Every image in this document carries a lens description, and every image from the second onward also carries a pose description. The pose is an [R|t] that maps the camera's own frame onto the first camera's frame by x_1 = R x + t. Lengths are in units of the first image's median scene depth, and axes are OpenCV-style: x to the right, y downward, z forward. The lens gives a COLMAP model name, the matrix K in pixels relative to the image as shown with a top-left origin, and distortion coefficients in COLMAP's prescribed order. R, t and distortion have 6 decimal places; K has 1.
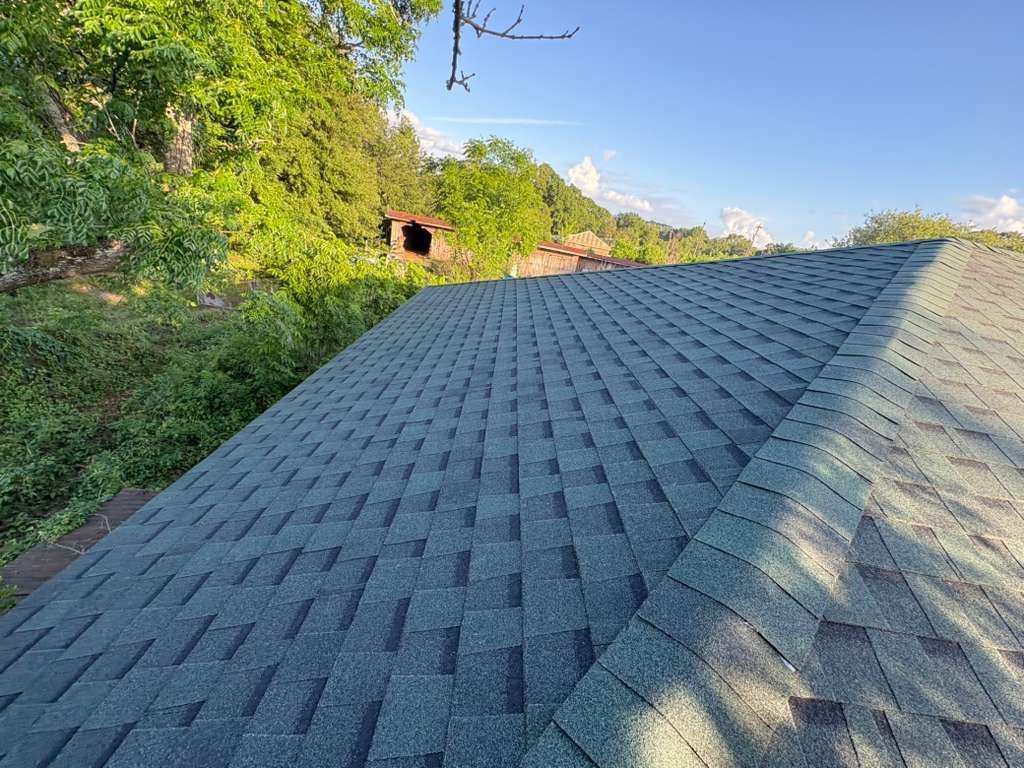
lens RADIAL K [[409.5, 0, 511.7], [0, 409.5, 383.7], [0, 0, 1]] dist [0.001422, -0.000324]
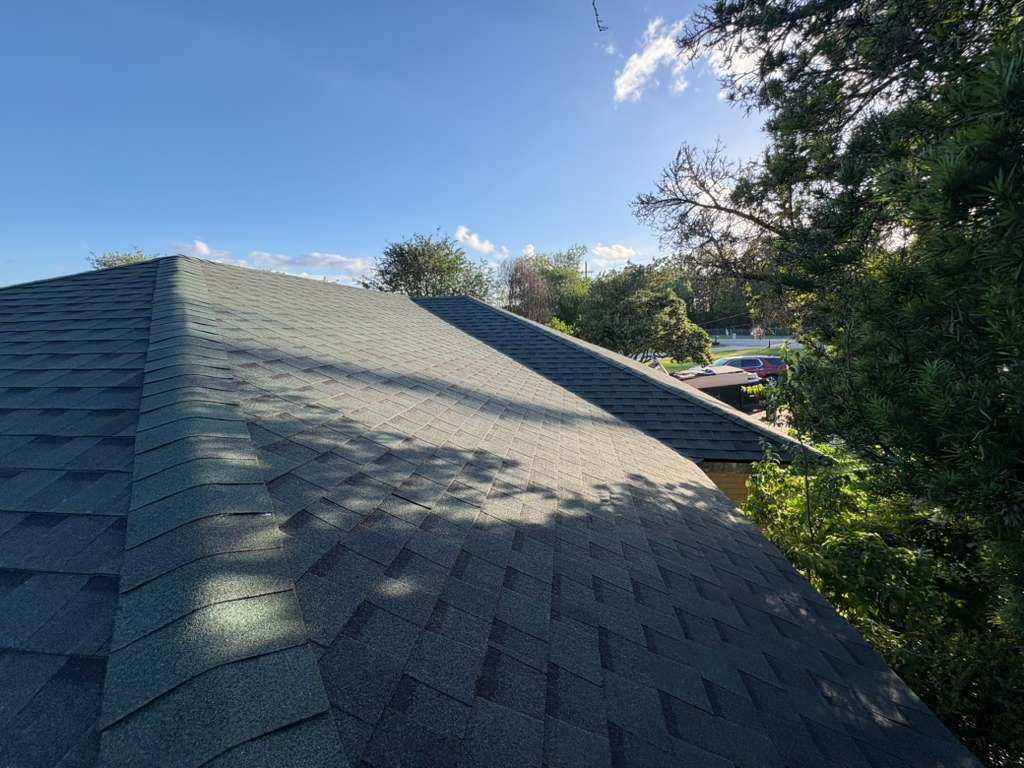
lens RADIAL K [[409.5, 0, 511.7], [0, 409.5, 383.7], [0, 0, 1]] dist [0.001422, -0.000324]
pose [[0.116361, -0.327655, 0.937604, -0.171833], [0.417835, 0.872565, 0.253071, 0.173482], [-0.901041, 0.362316, 0.238439, -0.090128]]
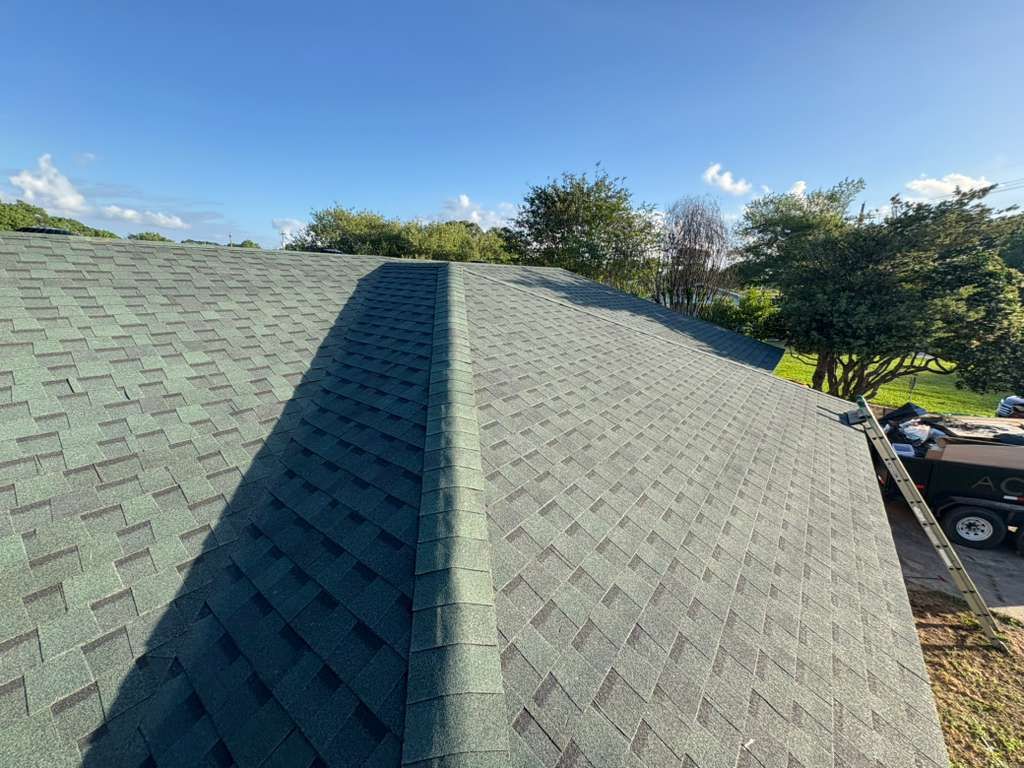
lens RADIAL K [[409.5, 0, 511.7], [0, 409.5, 383.7], [0, 0, 1]] dist [0.001422, -0.000324]
pose [[0.594093, -0.366021, 0.716297, 2.833701], [0.379560, 0.912669, 0.151560, 0.839269], [-0.709217, 0.181837, 0.681137, -1.107632]]
